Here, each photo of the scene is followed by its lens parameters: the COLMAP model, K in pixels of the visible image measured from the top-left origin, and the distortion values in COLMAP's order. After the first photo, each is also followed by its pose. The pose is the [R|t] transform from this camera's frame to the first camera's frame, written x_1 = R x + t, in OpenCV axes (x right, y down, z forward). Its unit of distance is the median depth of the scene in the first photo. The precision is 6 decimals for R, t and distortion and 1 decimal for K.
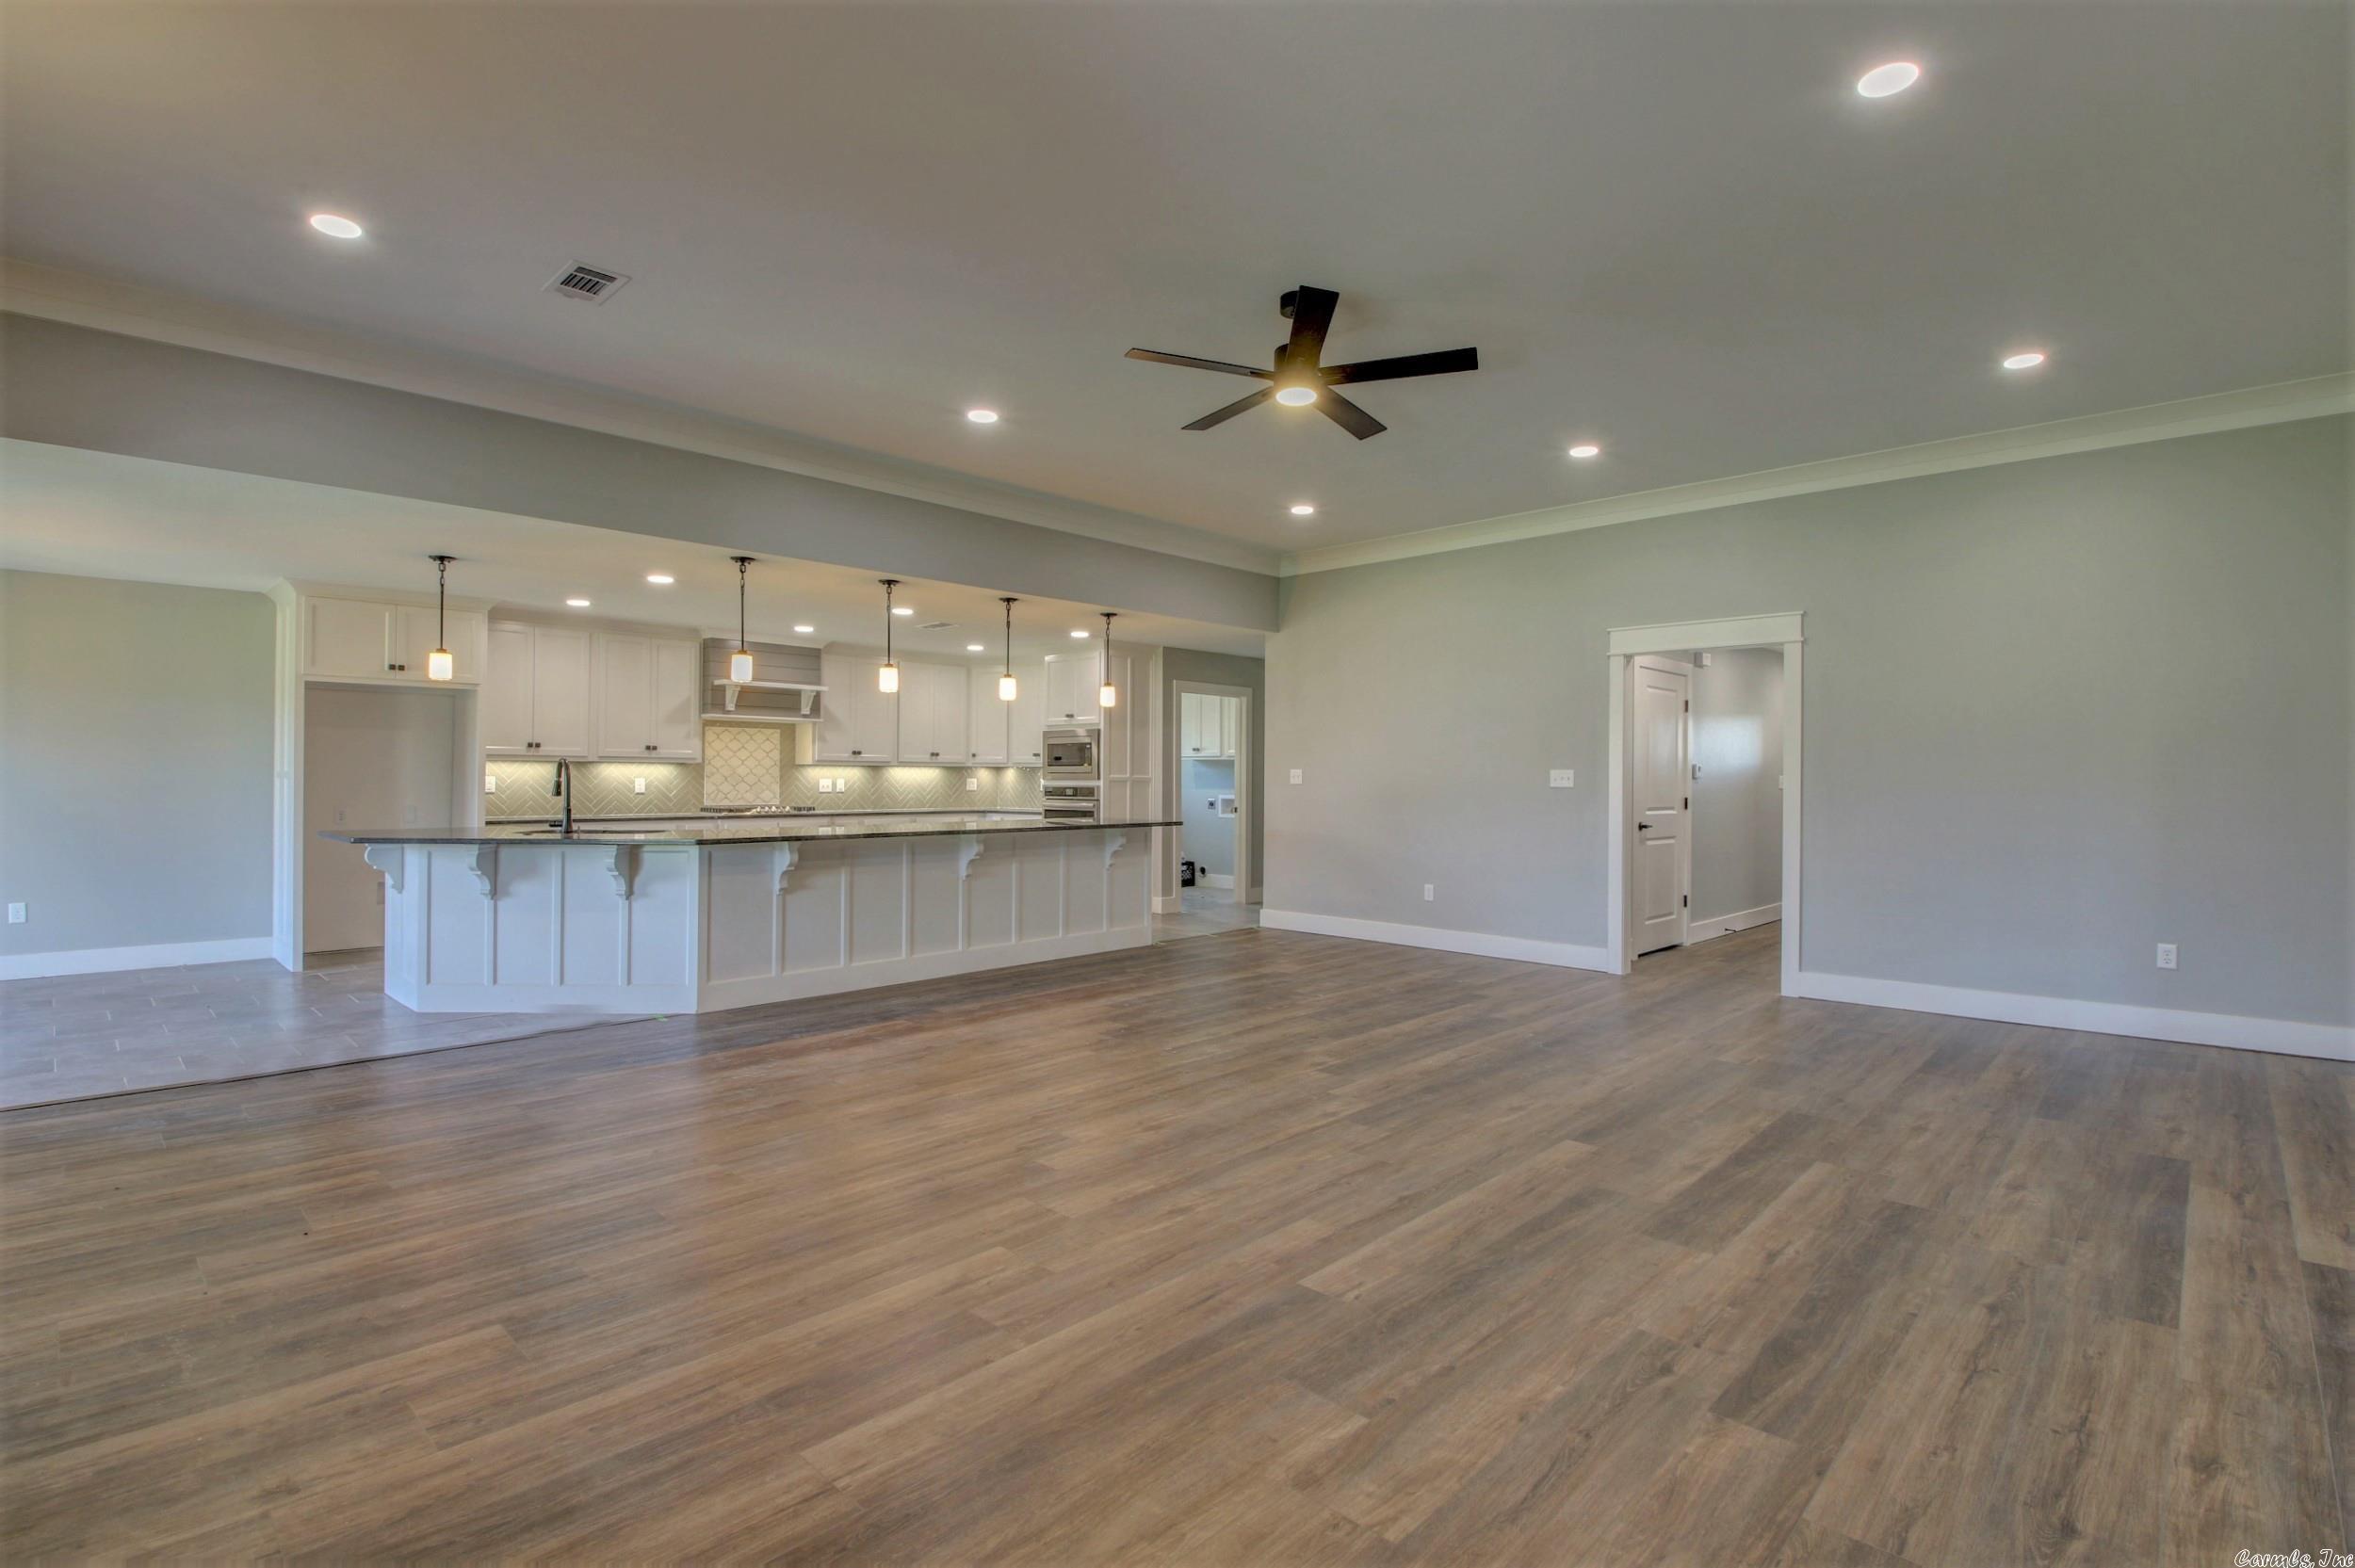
lens RADIAL K [[1099.4, 0, 1173.0], [0, 1099.4, 773.1], [0, 0, 1]] dist [0.011177, -0.022544]
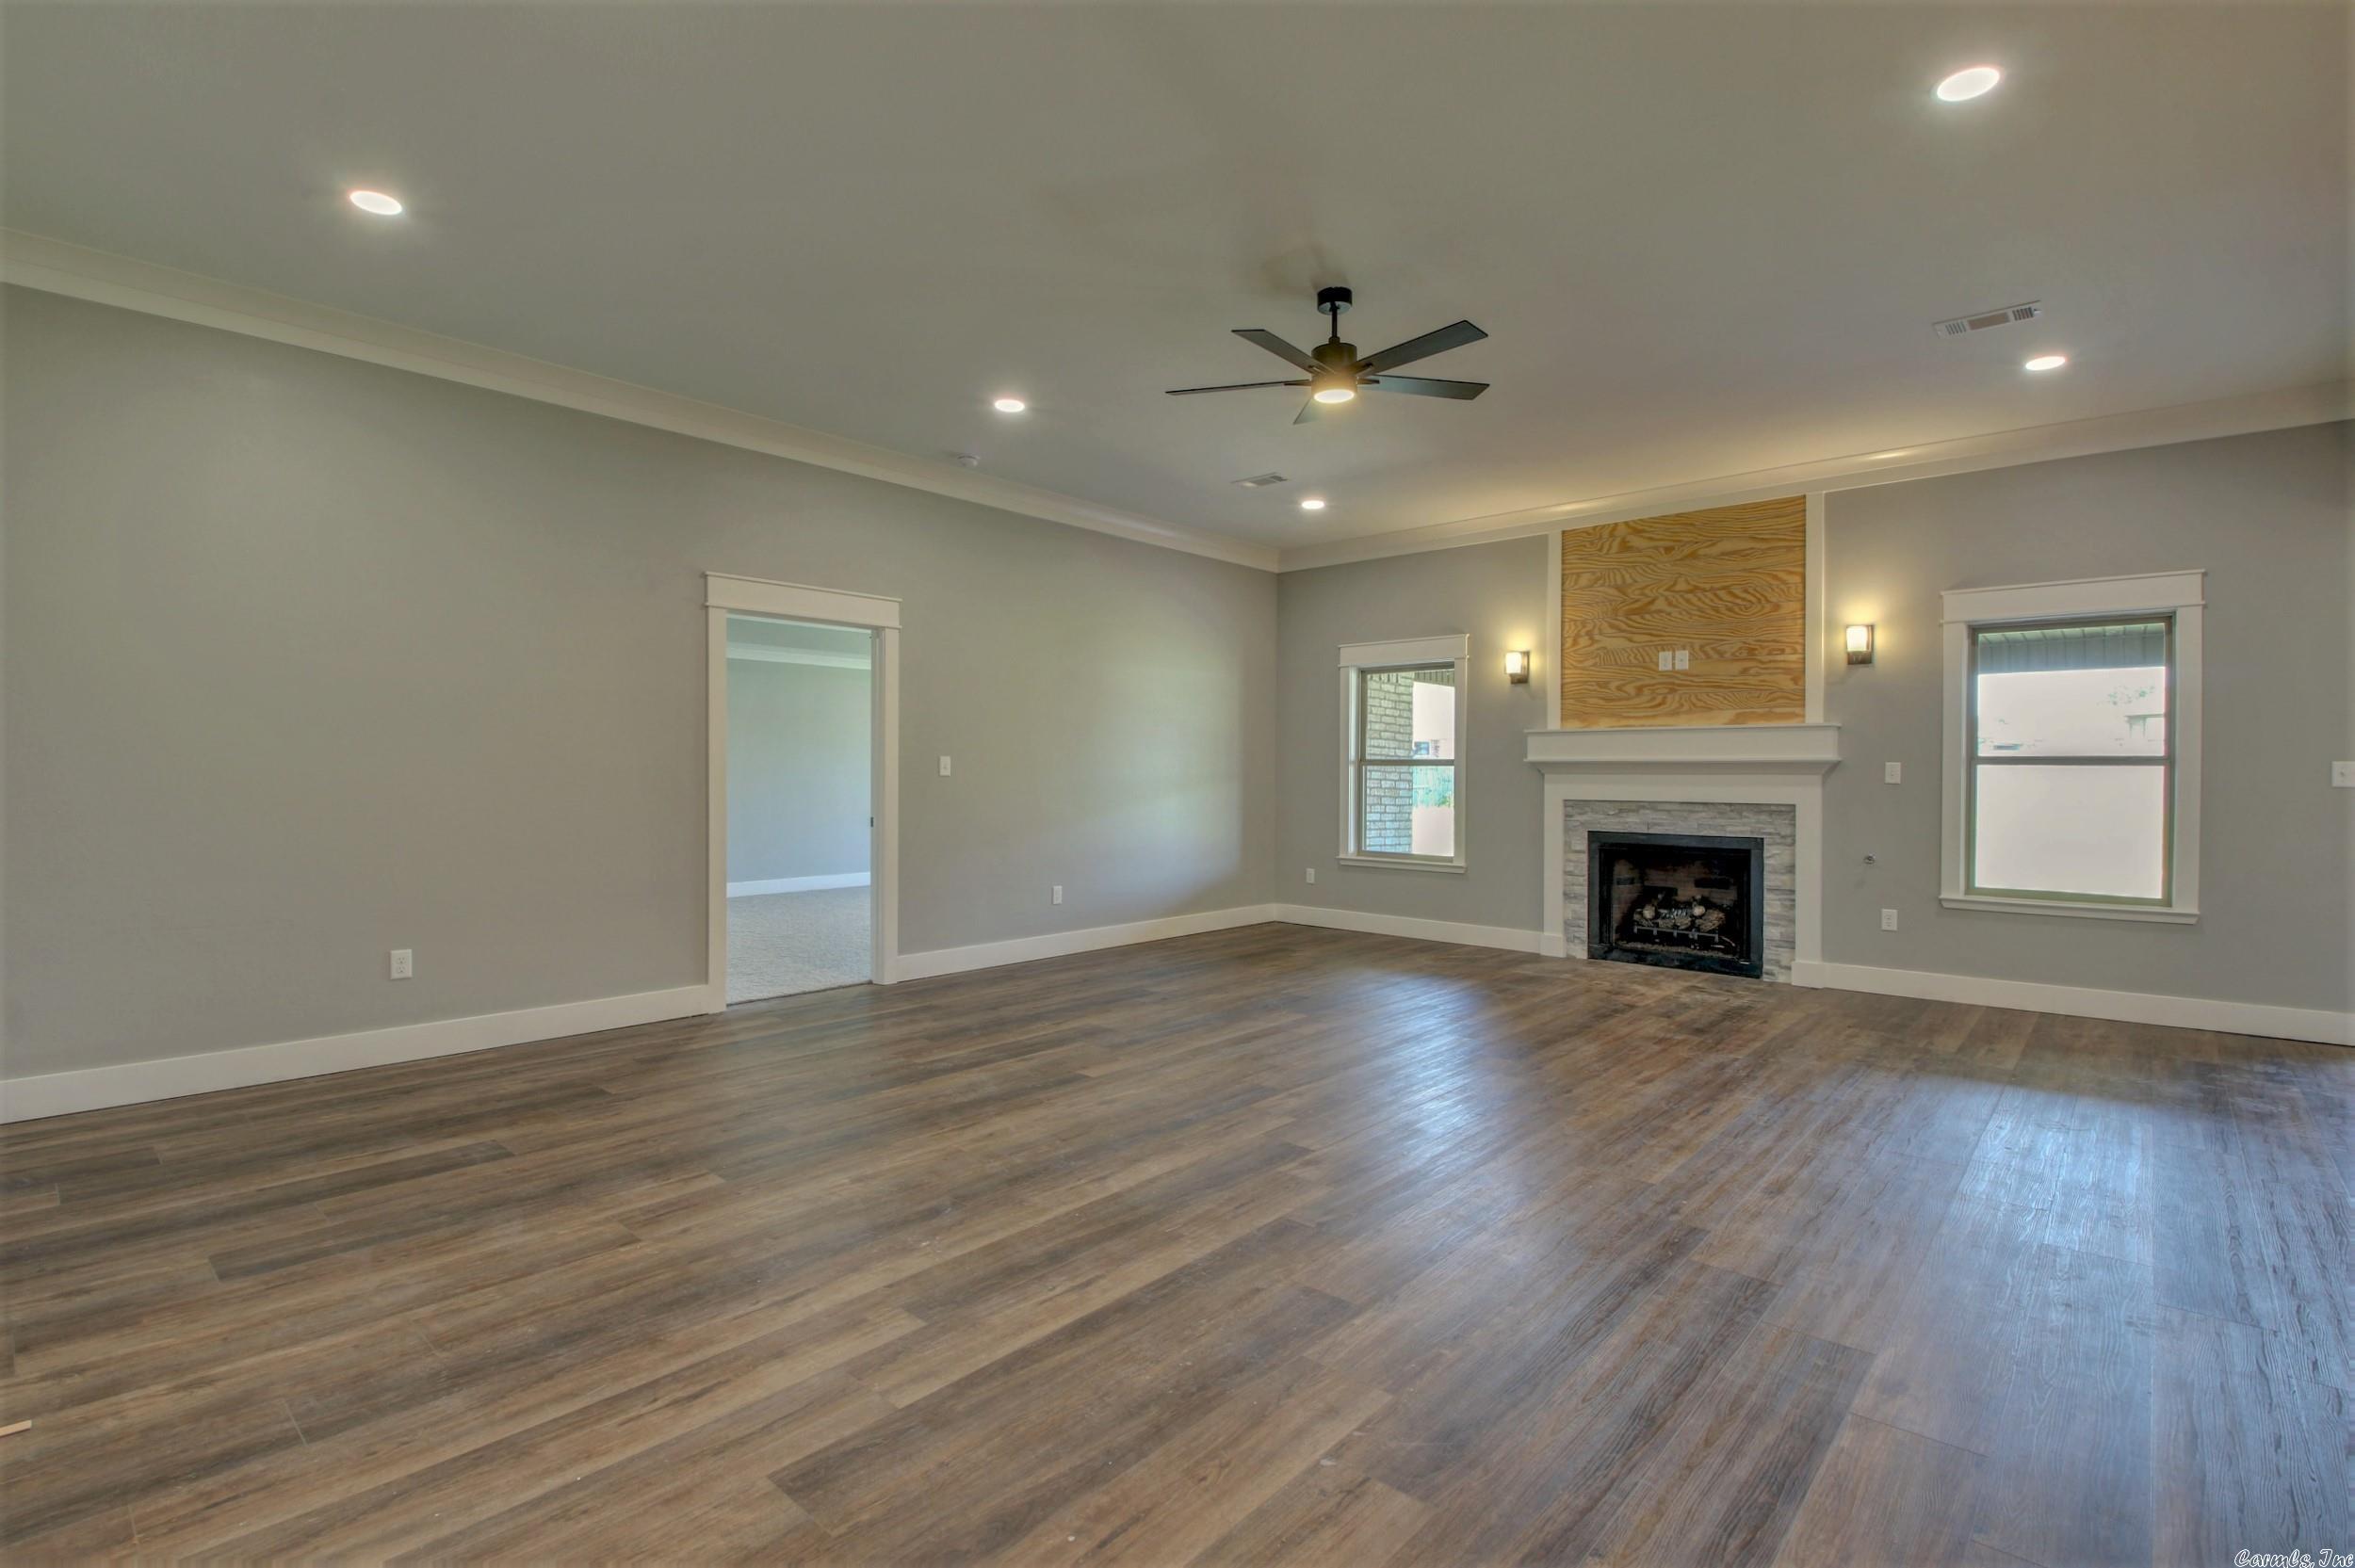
lens RADIAL K [[1091.5, 0, 1174.9], [0, 1091.5, 772.7], [0, 0, 1]] dist [0.016844, -0.028840]
pose [[-0.999130, -0.010818, -0.040279, 0.186291], [-0.010735, 0.999940, -0.002289, 0.006008], [0.040301, -0.001855, -0.999186, 1.259383]]
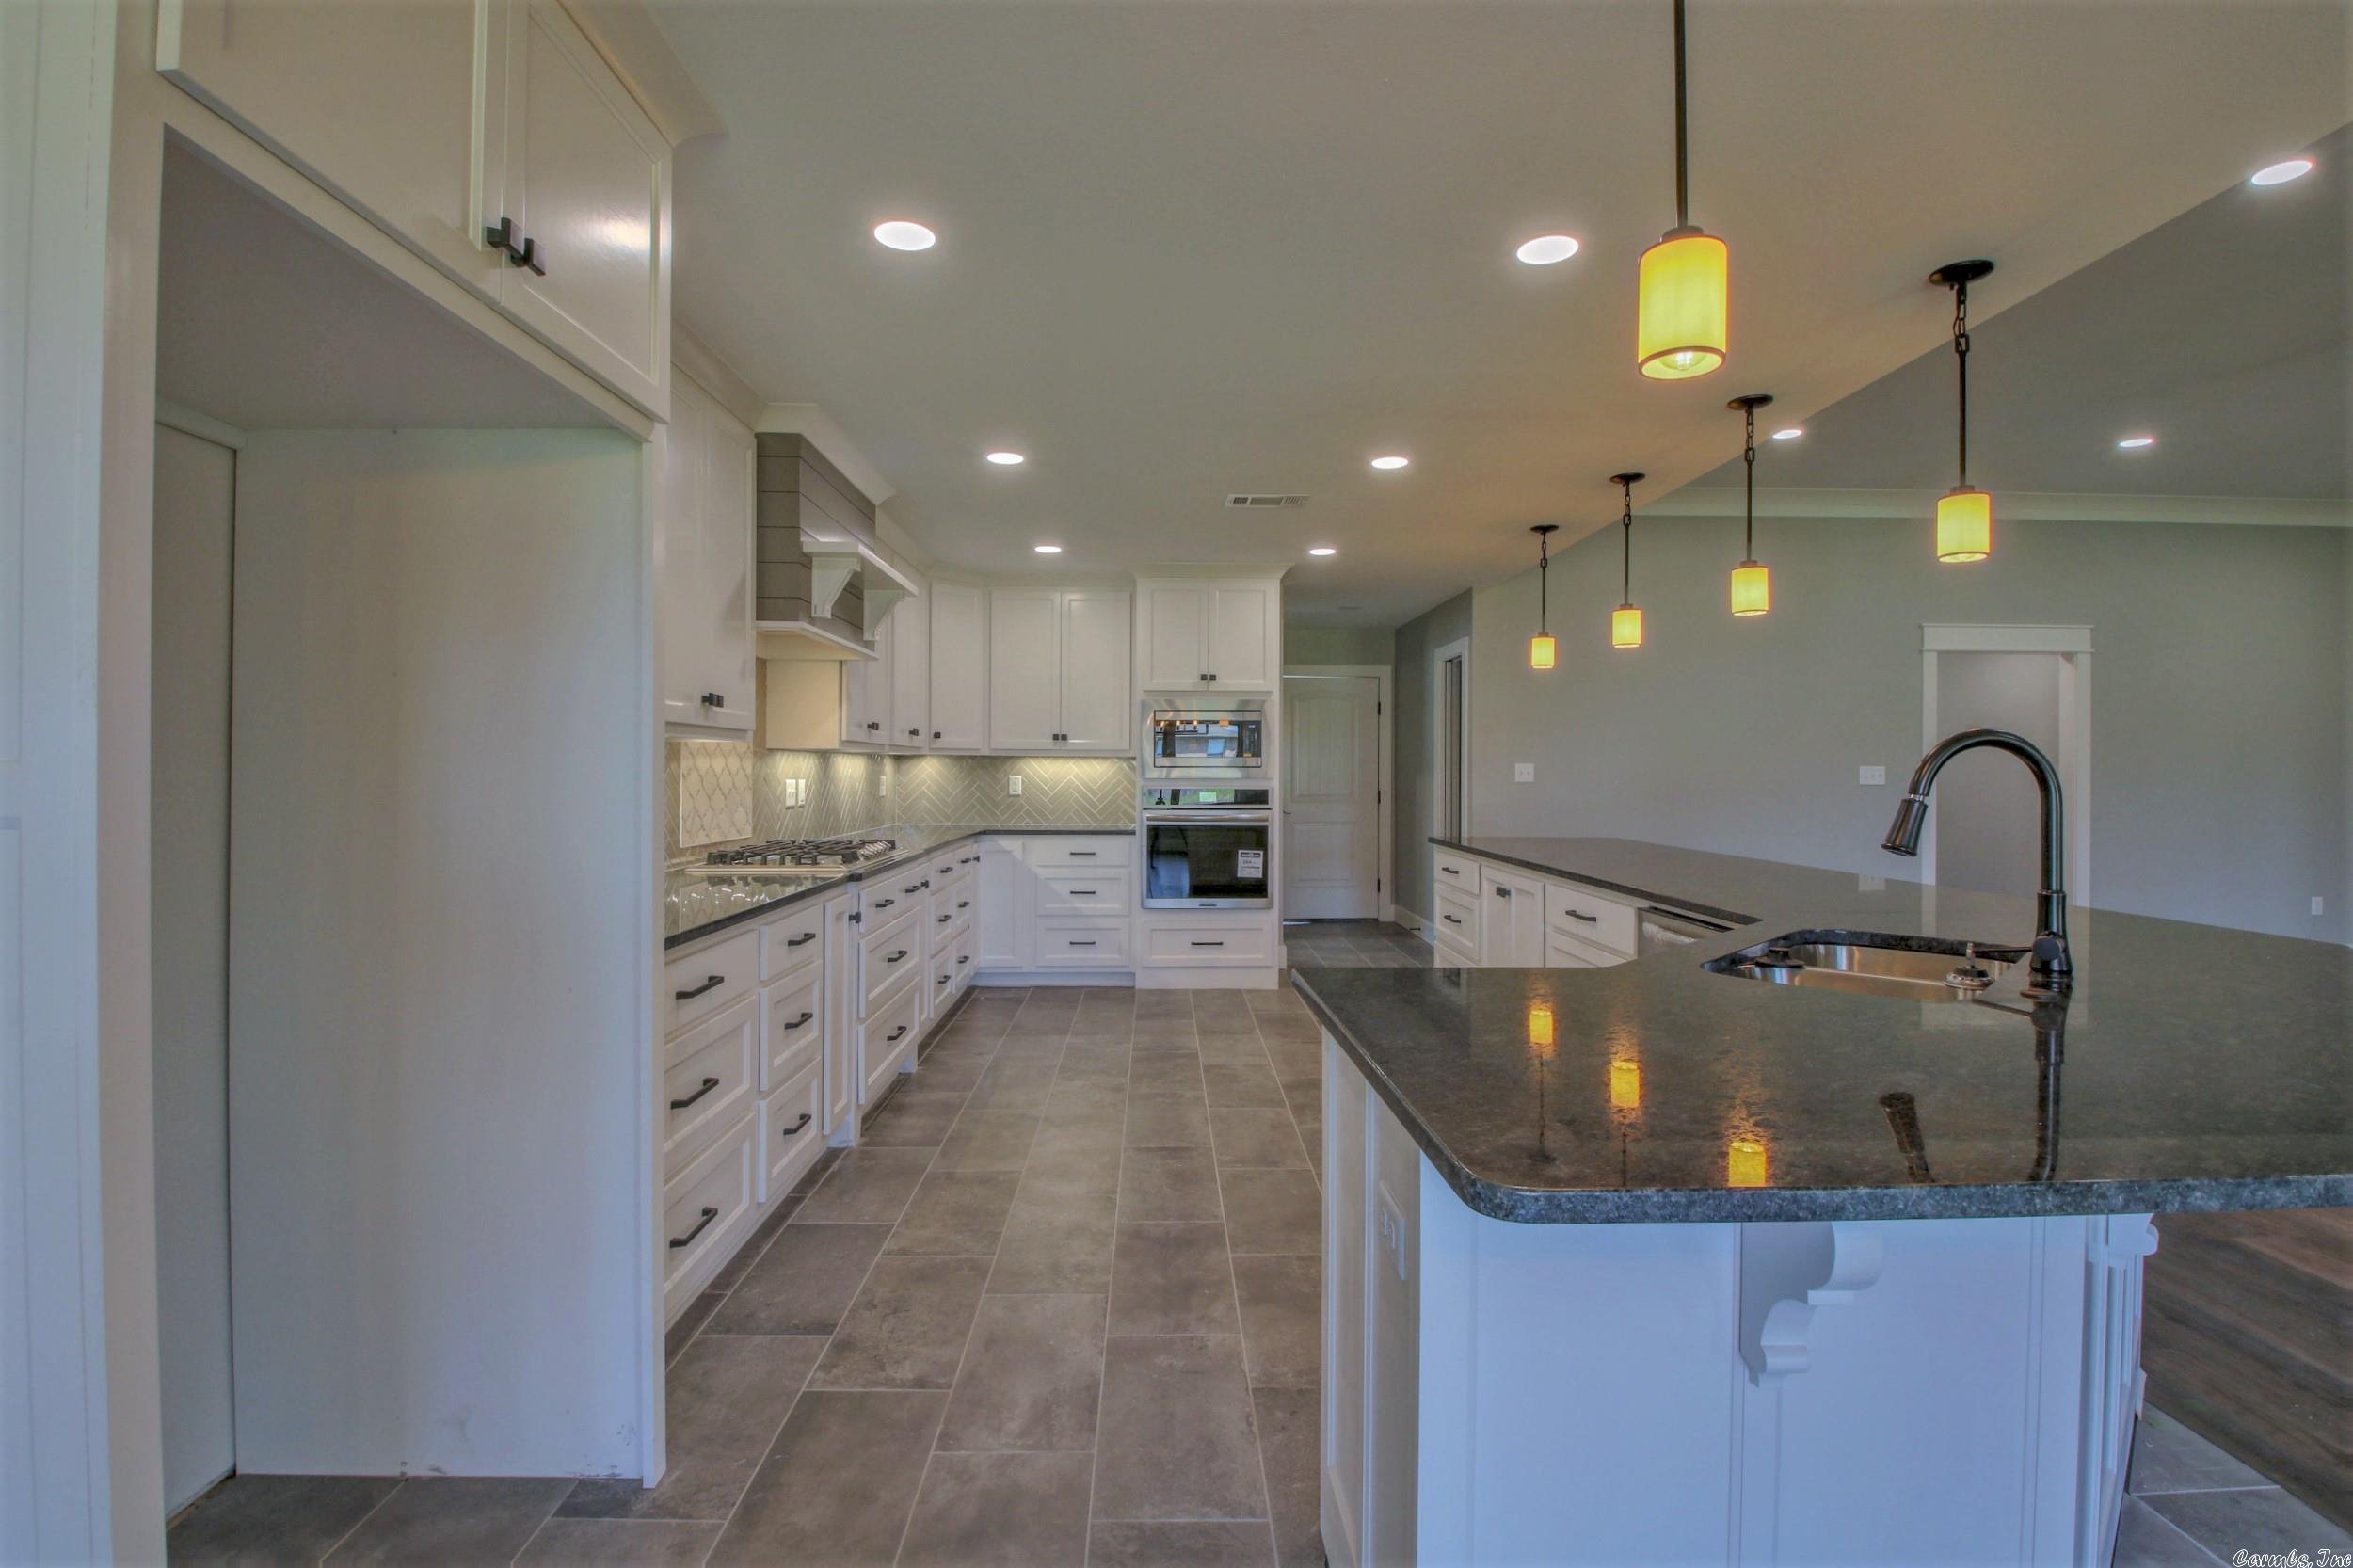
lens RADIAL K [[1090.7, 0, 1173.9], [0, 1090.7, 772.7], [0, 0, 1]] dist [0.016844, -0.028840]
pose [[0.704314, -0.003524, 0.709879, -0.842192], [-0.004220, 0.999949, 0.009151, -0.003595], [-0.709876, -0.009441, 0.704264, 0.857848]]
